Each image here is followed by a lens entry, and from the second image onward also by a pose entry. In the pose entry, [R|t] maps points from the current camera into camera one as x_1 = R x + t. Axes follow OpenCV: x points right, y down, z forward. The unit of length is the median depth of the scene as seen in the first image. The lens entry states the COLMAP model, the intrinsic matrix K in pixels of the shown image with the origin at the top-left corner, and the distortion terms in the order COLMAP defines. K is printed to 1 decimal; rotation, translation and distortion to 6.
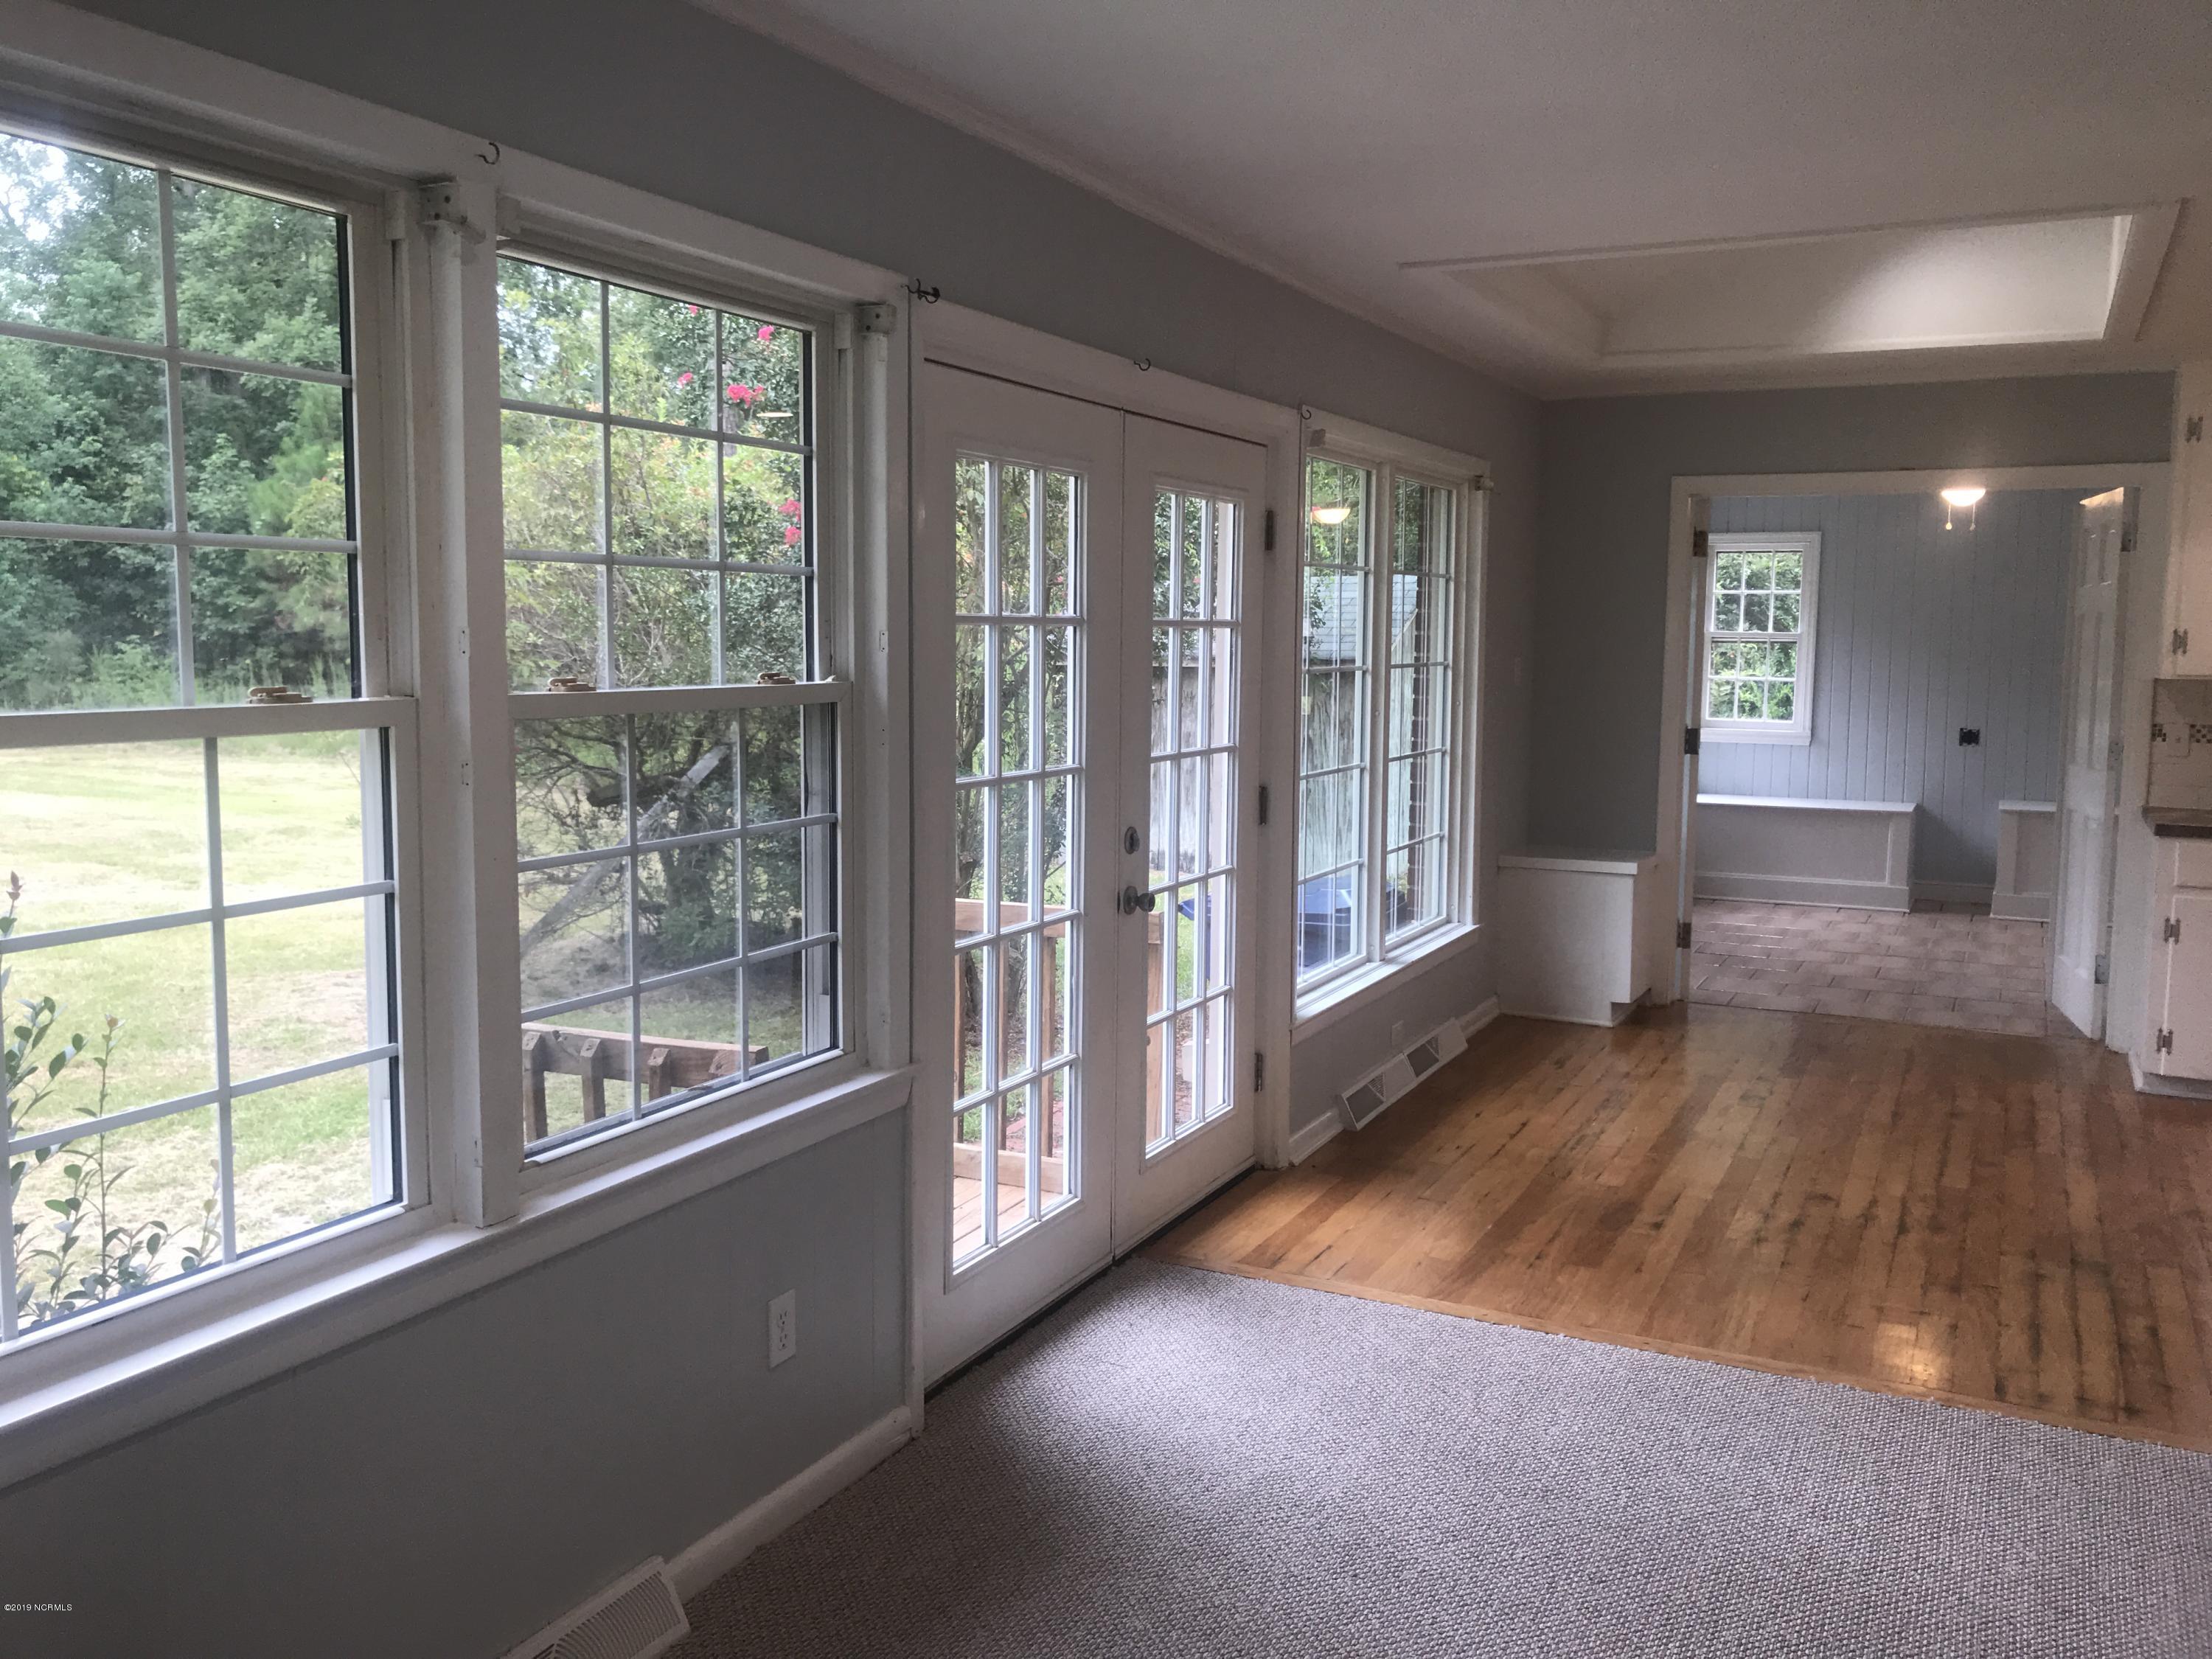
lens RADIAL K [[1816.6, 0, 1109.4], [0, 1816.6, 841.8], [0, 0, 1]] dist [0.024707, -0.022748]
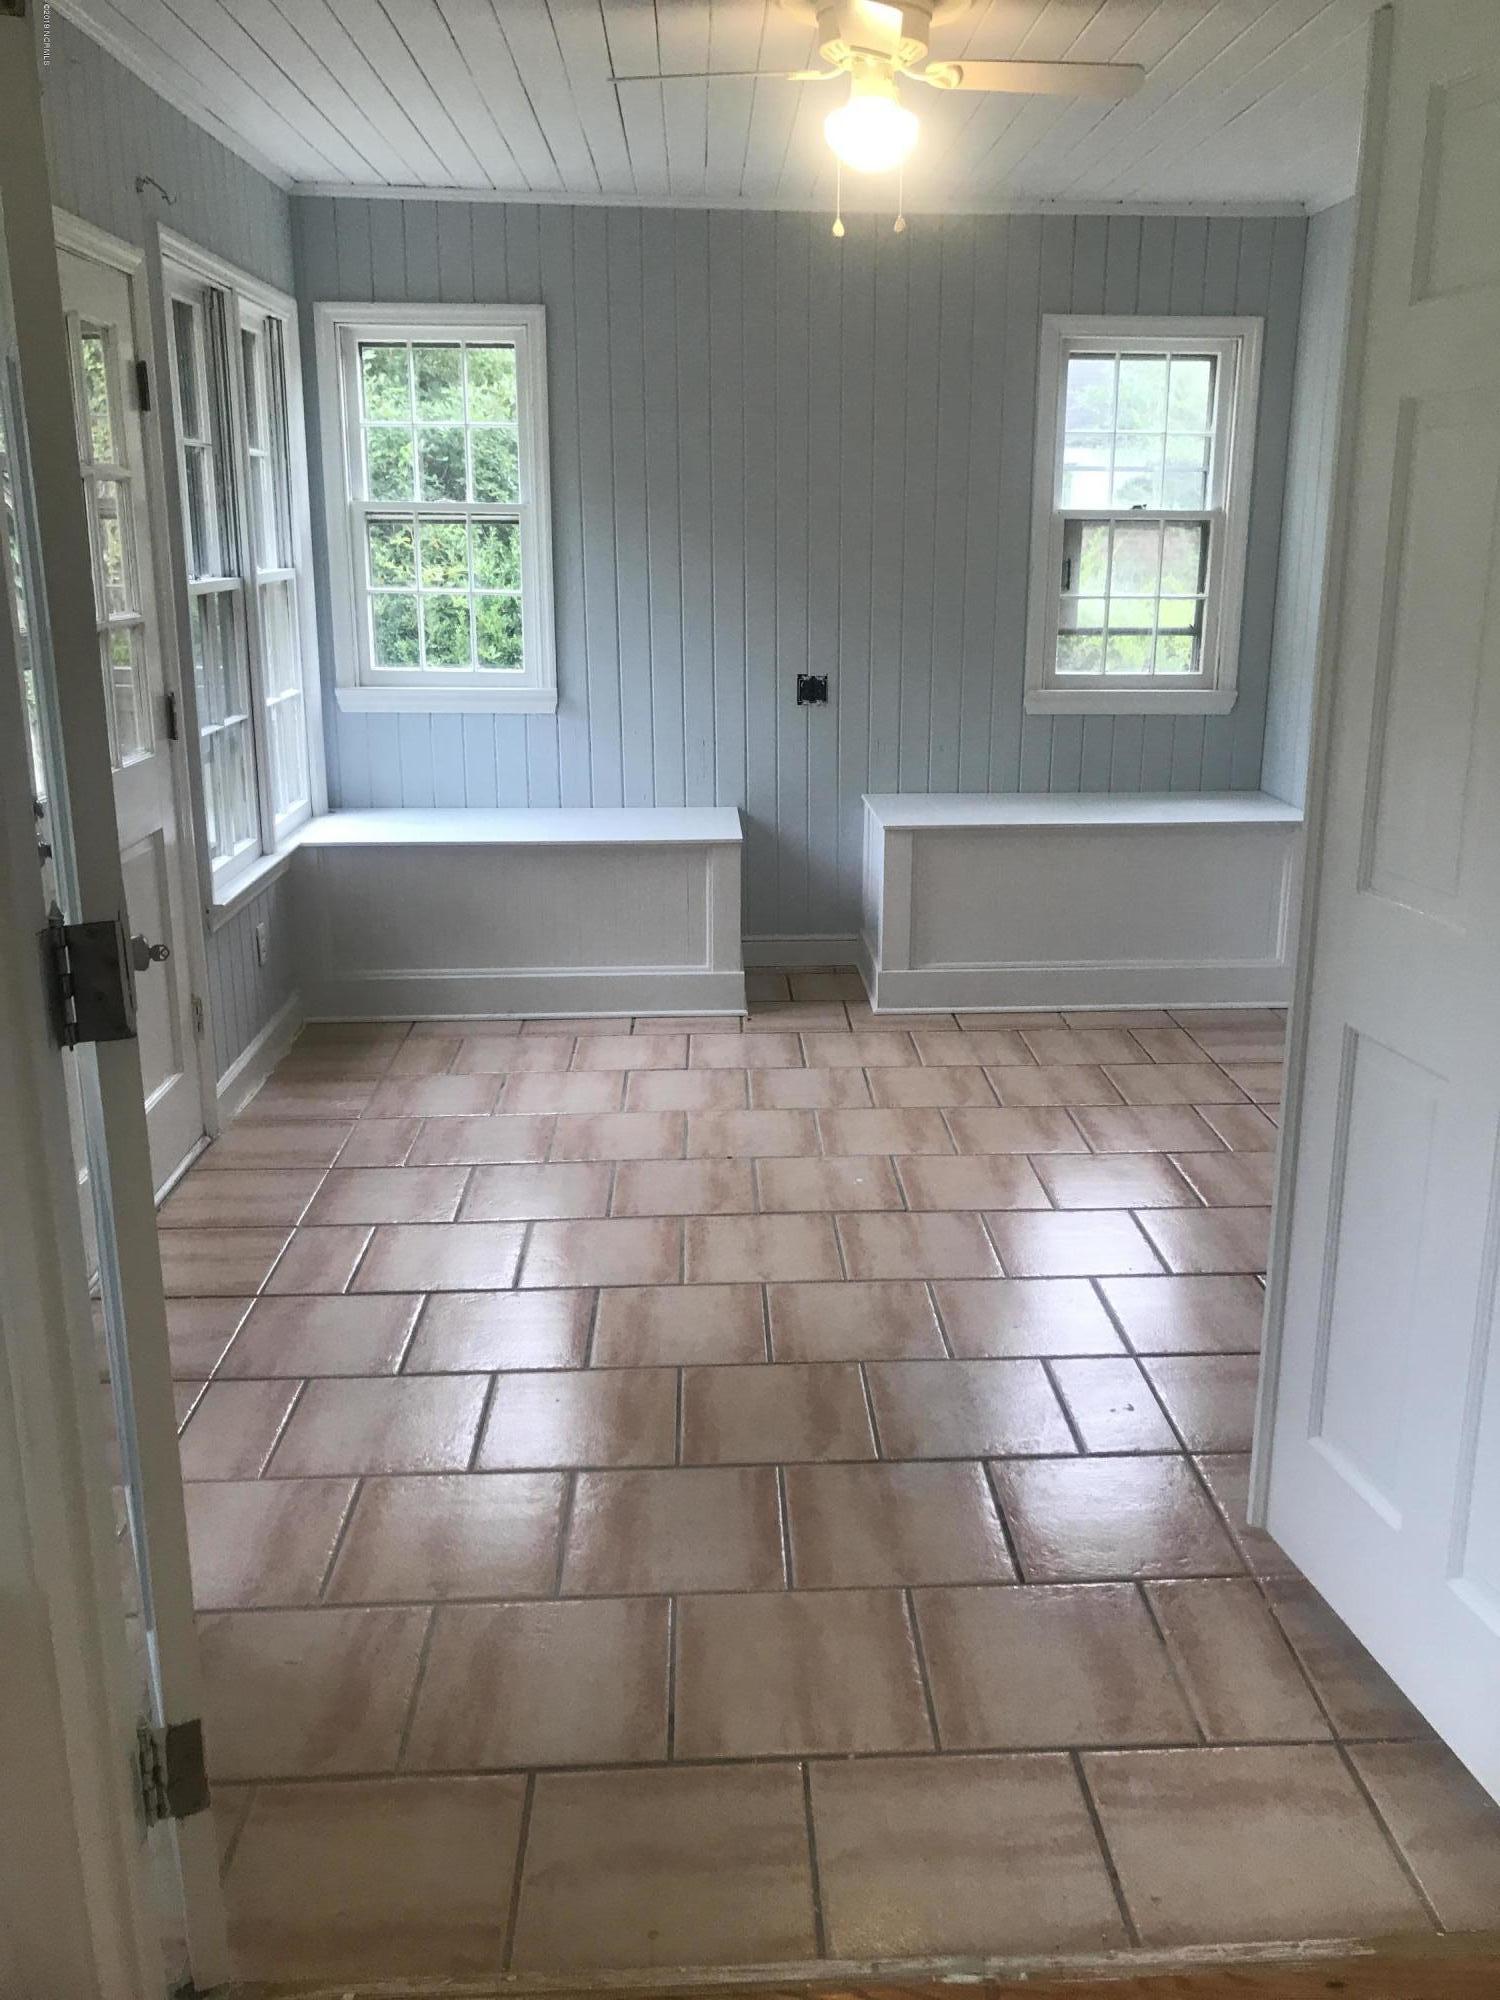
lens RADIAL K [[1642.5, 0, 767.3], [0, 1642.5, 995.3], [0, 0, 1]] dist [0.024707, -0.022748]
pose [[0.869844, -0.124335, 0.477401, 0.196322], [0.048338, 0.984543, 0.168342, -0.050056], [-0.490952, -0.123355, 0.862409, 0.541109]]
